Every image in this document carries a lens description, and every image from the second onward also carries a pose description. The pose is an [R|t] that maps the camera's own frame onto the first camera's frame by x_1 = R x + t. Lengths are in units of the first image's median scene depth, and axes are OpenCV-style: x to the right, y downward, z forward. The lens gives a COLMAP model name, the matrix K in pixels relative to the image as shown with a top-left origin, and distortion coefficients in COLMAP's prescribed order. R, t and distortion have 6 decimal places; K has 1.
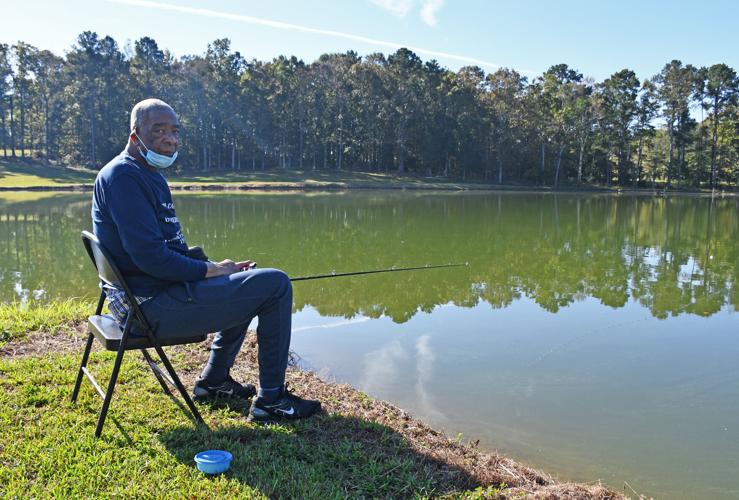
lens RADIAL K [[628.1, 0, 369.5], [0, 628.1, 250.0], [0, 0, 1]] dist [-0.153051, 0.120835]
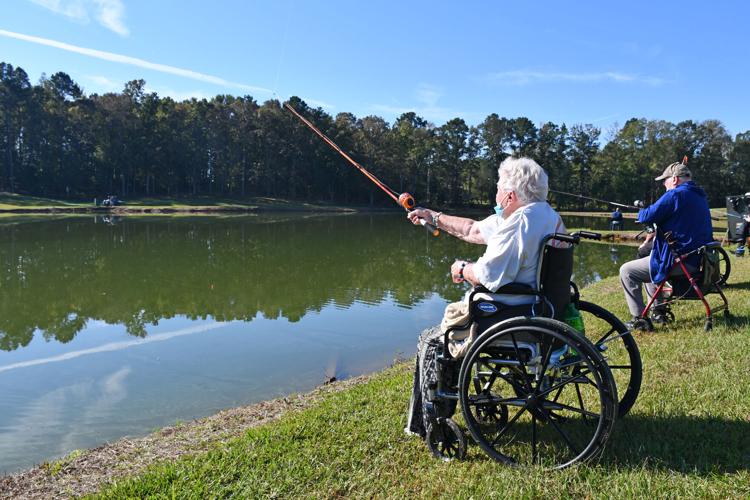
lens RADIAL K [[632.6, 0, 381.3], [0, 632.6, 230.9], [0, 0, 1]] dist [-0.151043, 0.133951]
pose [[0.940026, -0.013196, 0.340847, -0.205820], [0.034467, 0.997811, -0.056429, 0.016032], [-0.339356, 0.064793, 0.938424, -0.204826]]
